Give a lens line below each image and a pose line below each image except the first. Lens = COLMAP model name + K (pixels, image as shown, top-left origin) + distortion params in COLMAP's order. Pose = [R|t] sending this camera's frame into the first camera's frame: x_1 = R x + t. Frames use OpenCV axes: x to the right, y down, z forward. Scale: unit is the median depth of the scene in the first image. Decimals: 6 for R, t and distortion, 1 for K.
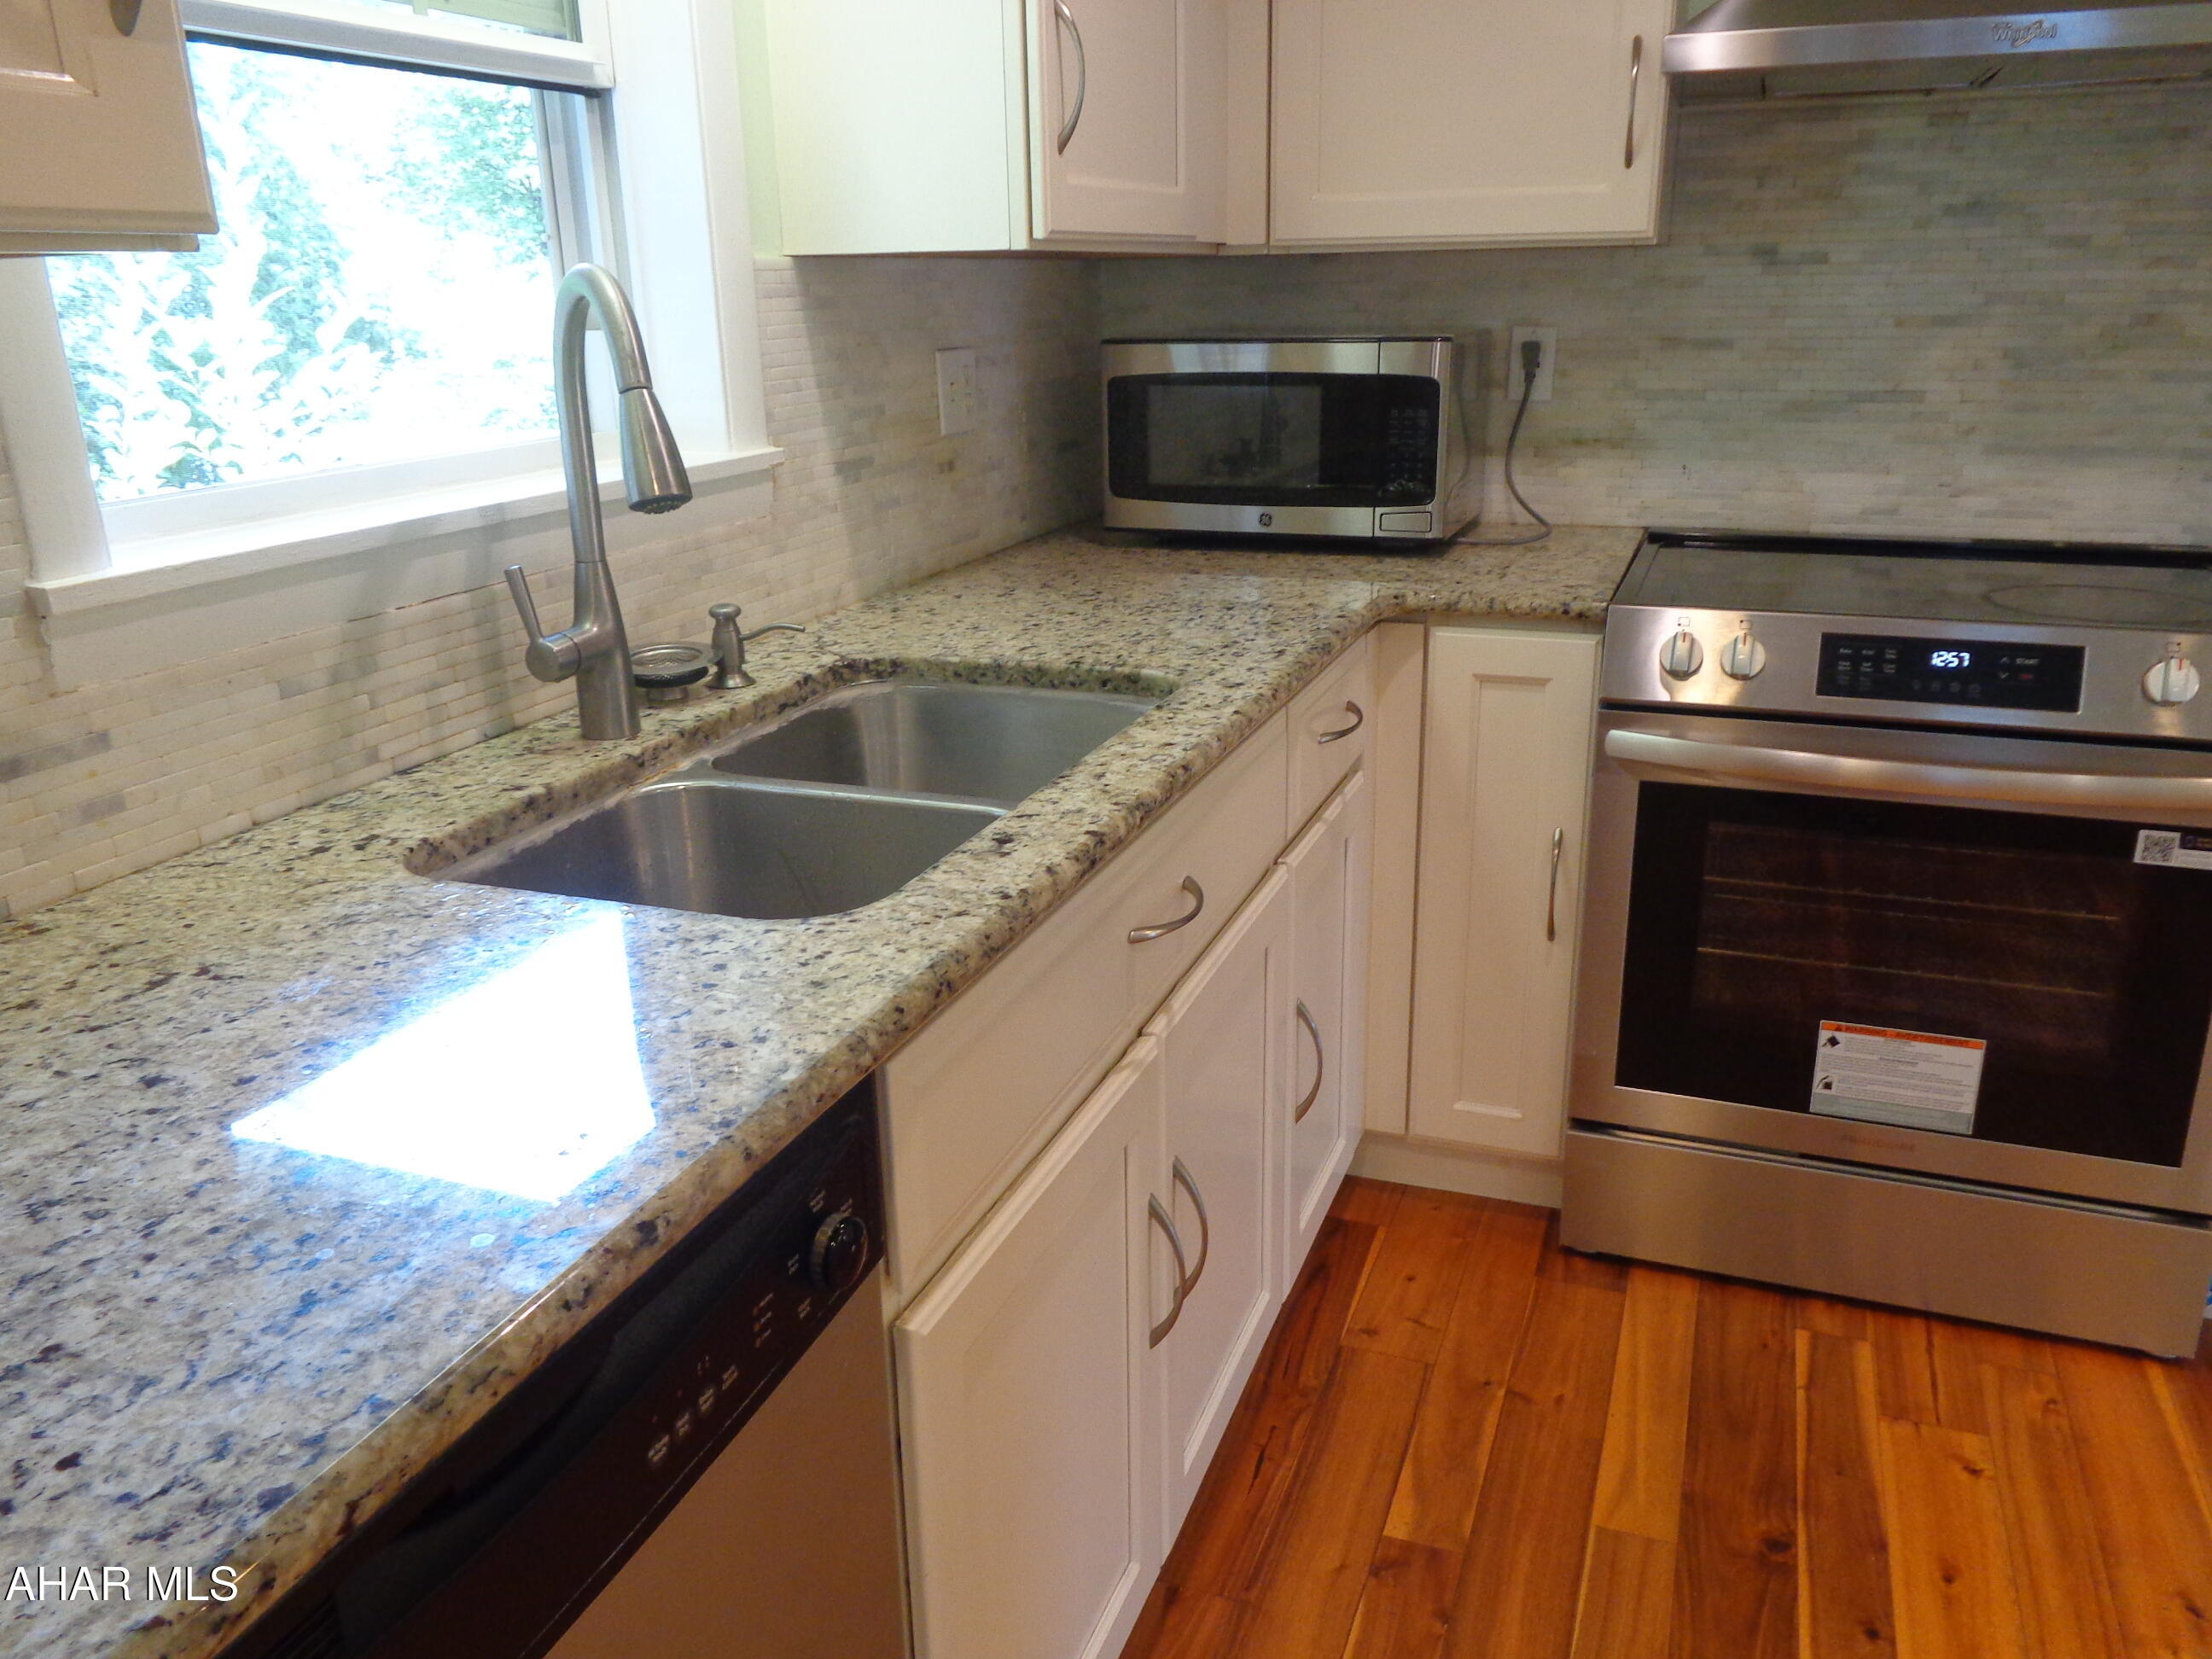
lens RADIAL K [[1671.0, 0, 1115.2], [0, 1671.0, 827.8], [0, 0, 1]] dist [0.007945, -0.007867]
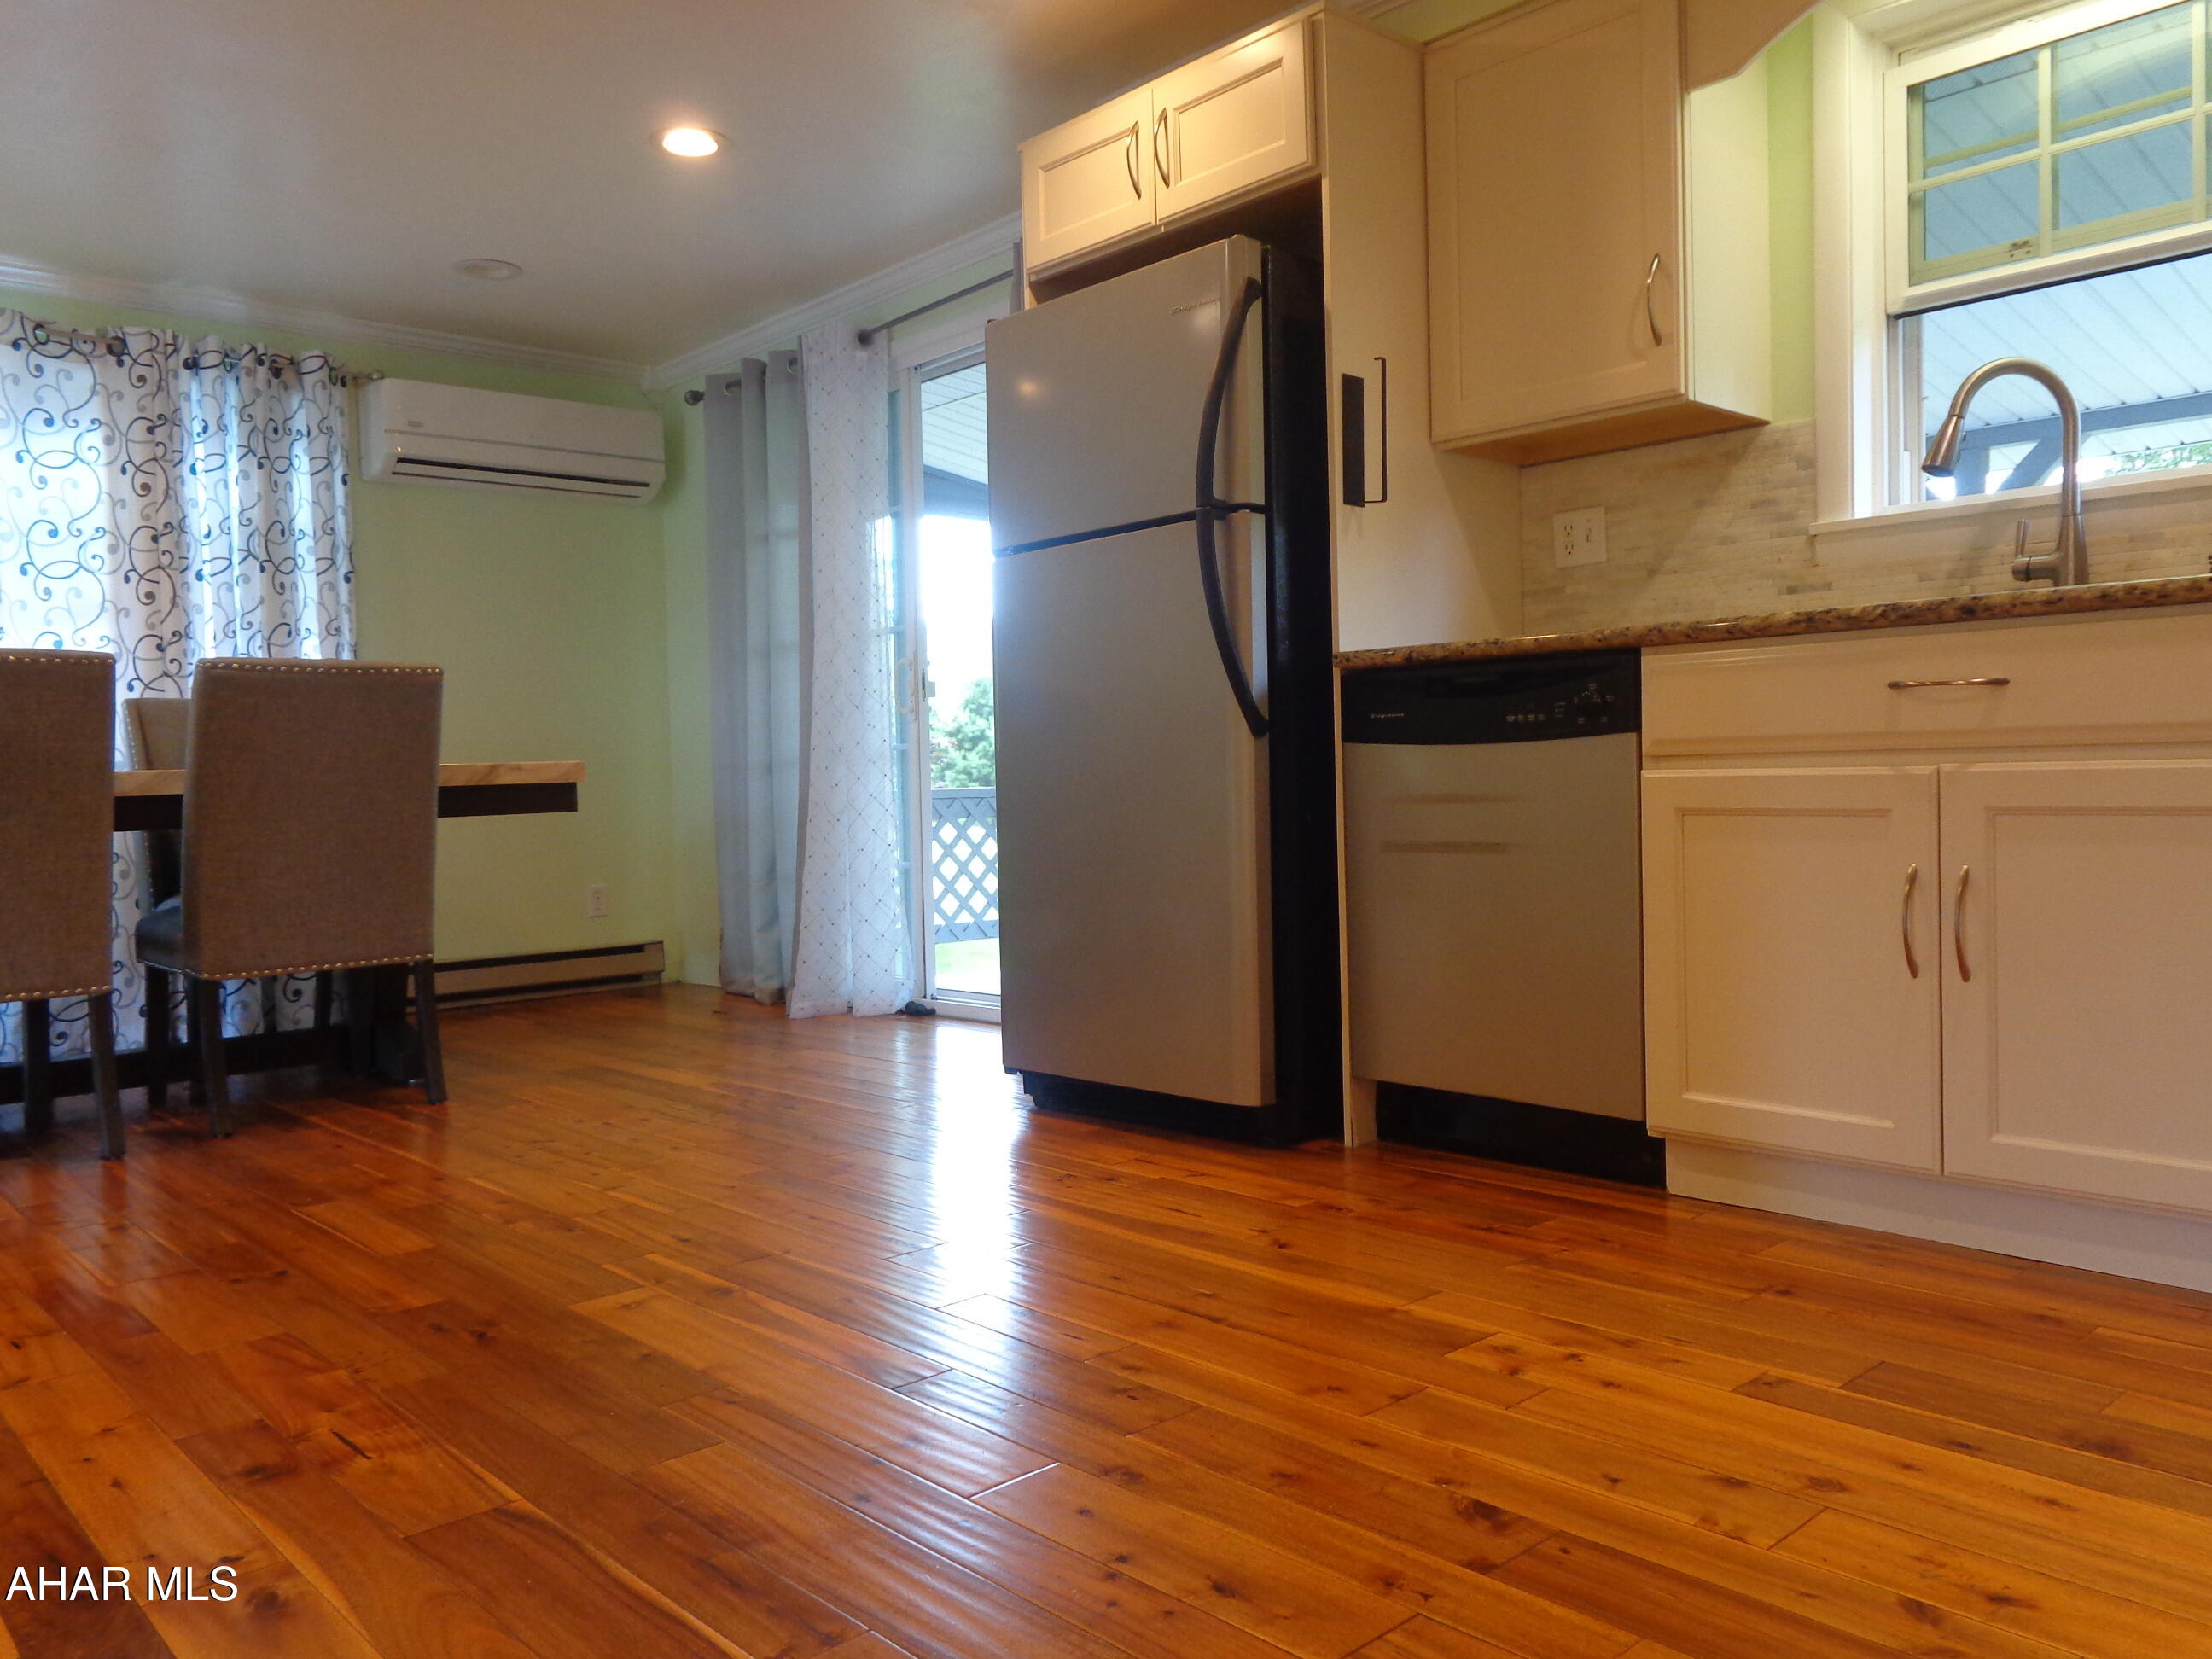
lens RADIAL K [[1671.0, 0, 1108.3], [0, 1671.0, 817.5], [0, 0, 1]] dist [0.007945, -0.007867]
pose [[-0.447324, 0.048605, -0.893050, 1.224960], [-0.256887, 0.949465, 0.180349, 0.059292], [0.856686, 0.310087, -0.412232, 0.678395]]
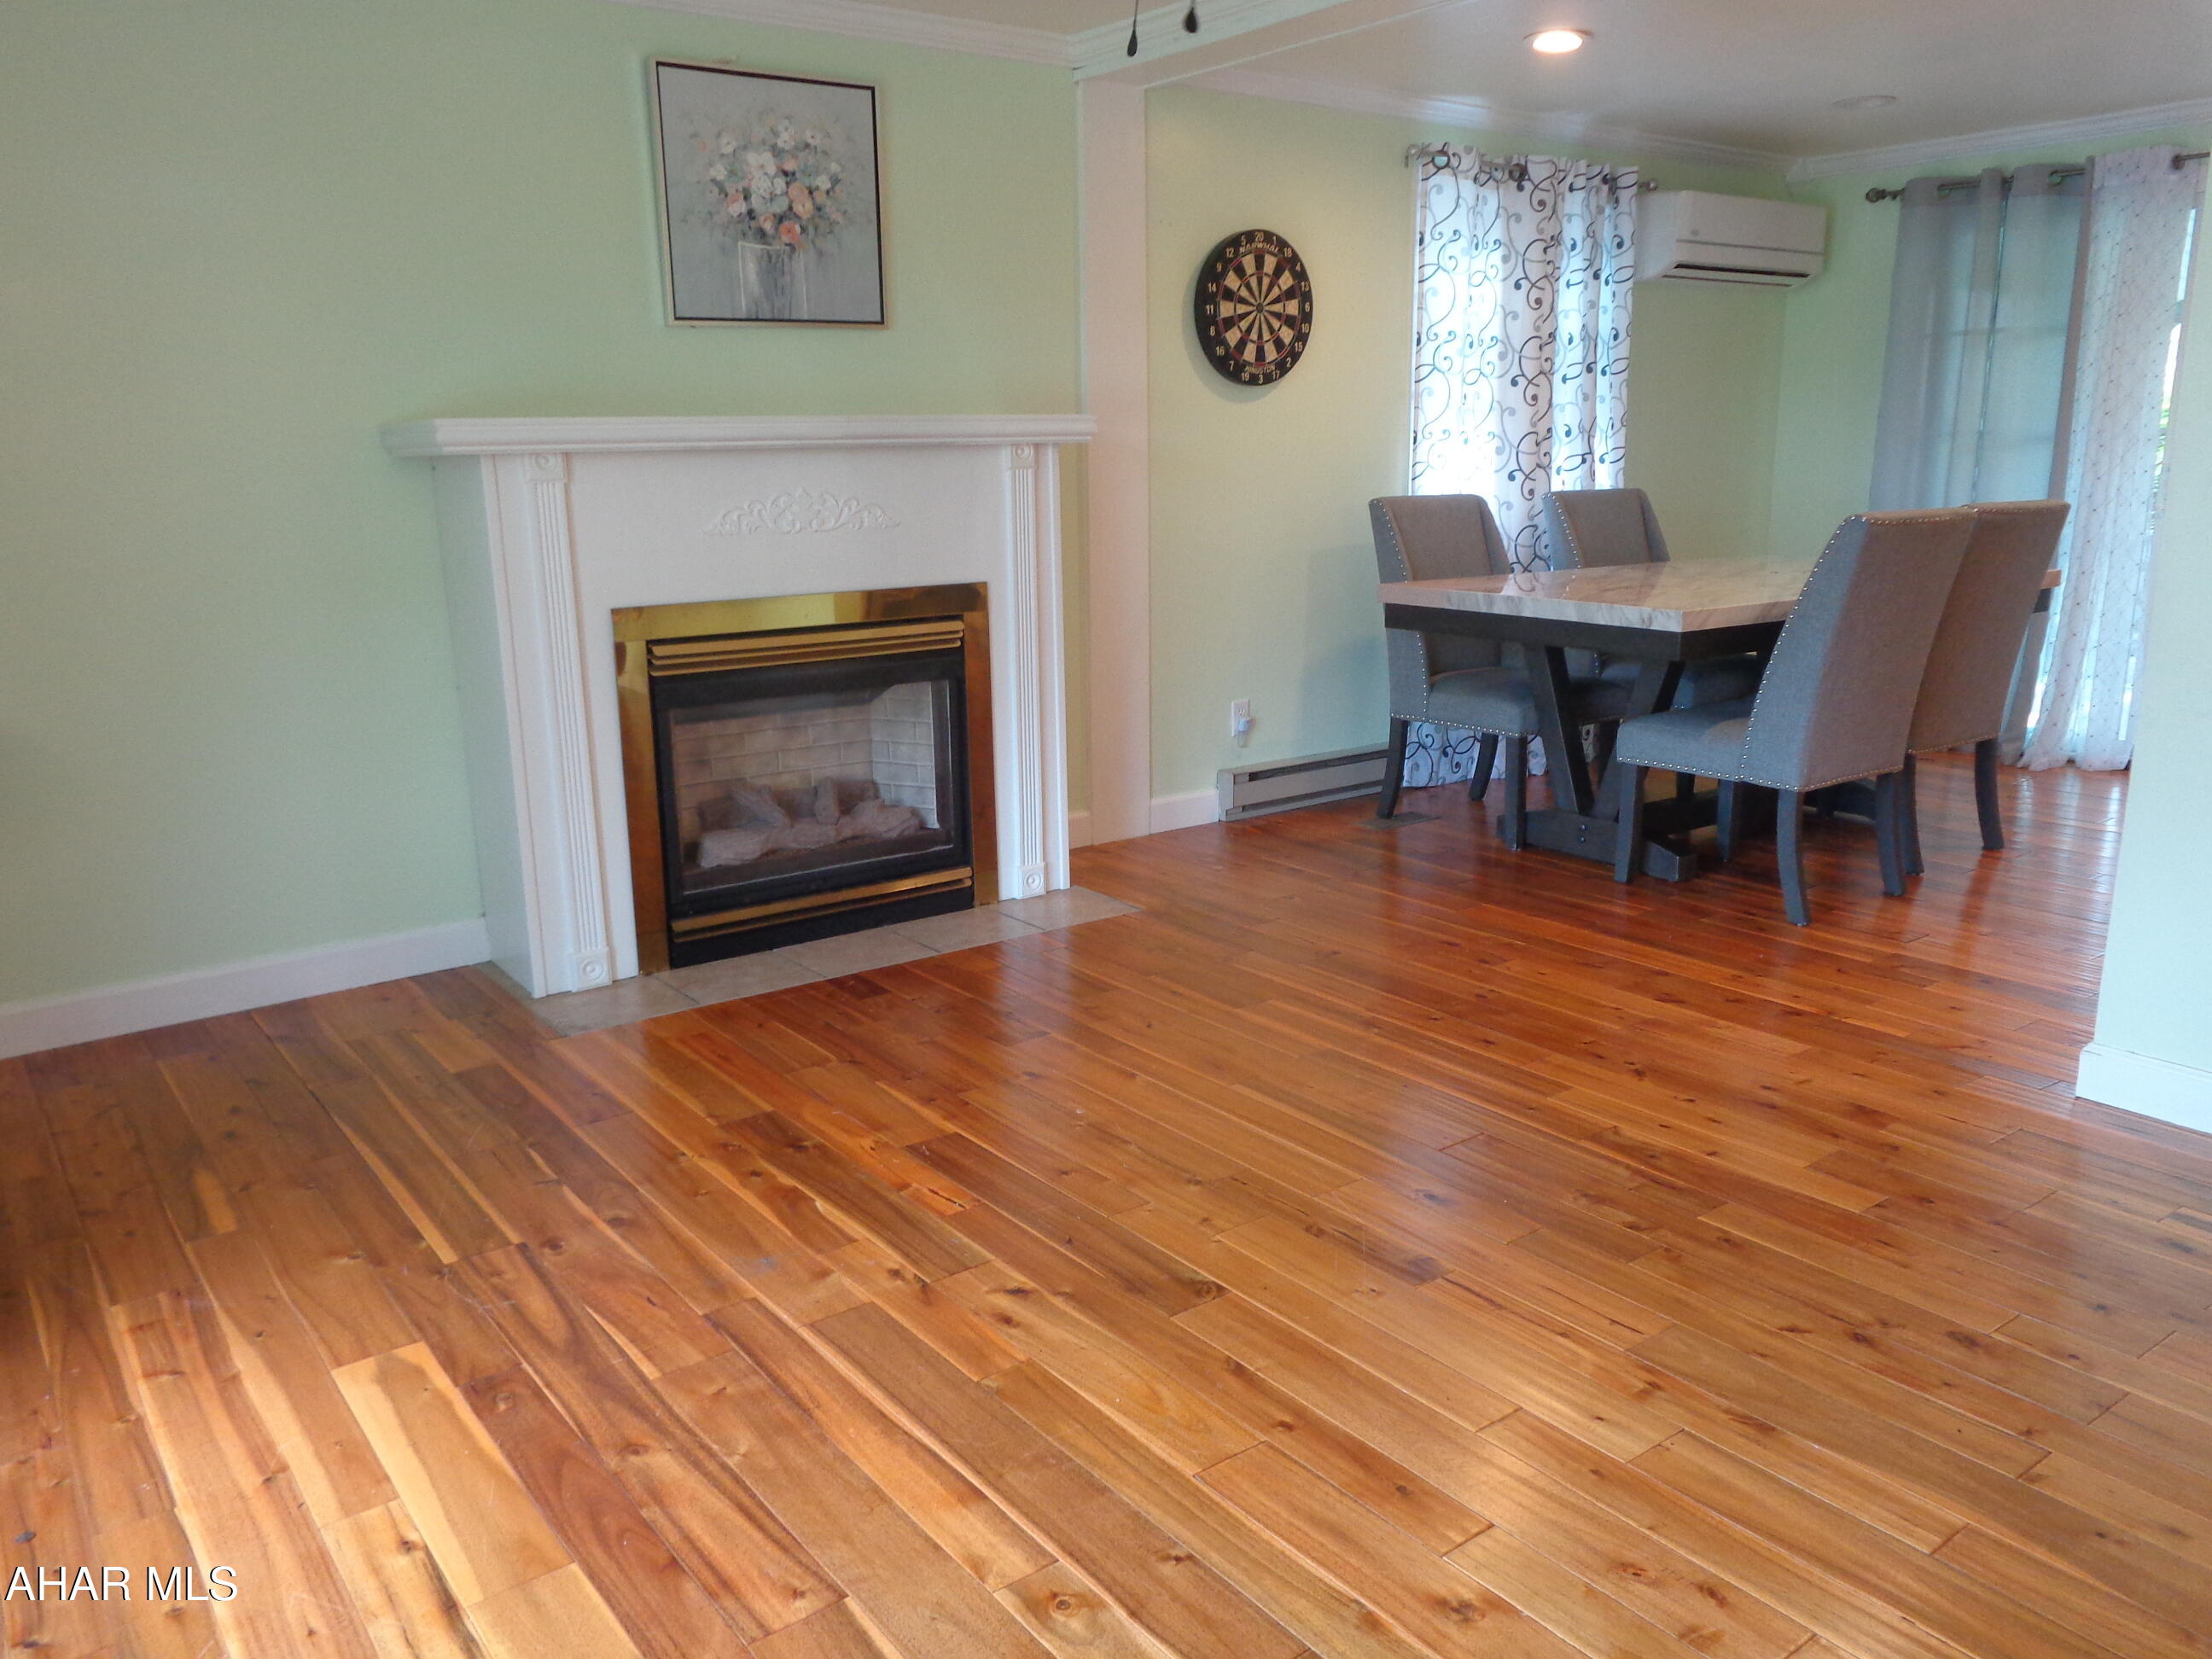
lens RADIAL K [[1671.0, 0, 1106.7], [0, 1671.0, 825.4], [0, 0, 1]] dist [0.007945, -0.007867]
pose [[-0.525189, 0.205256, -0.825861, 2.567070], [-0.257220, 0.886793, 0.383974, 0.290865], [0.811181, 0.414087, -0.412938, -0.742815]]
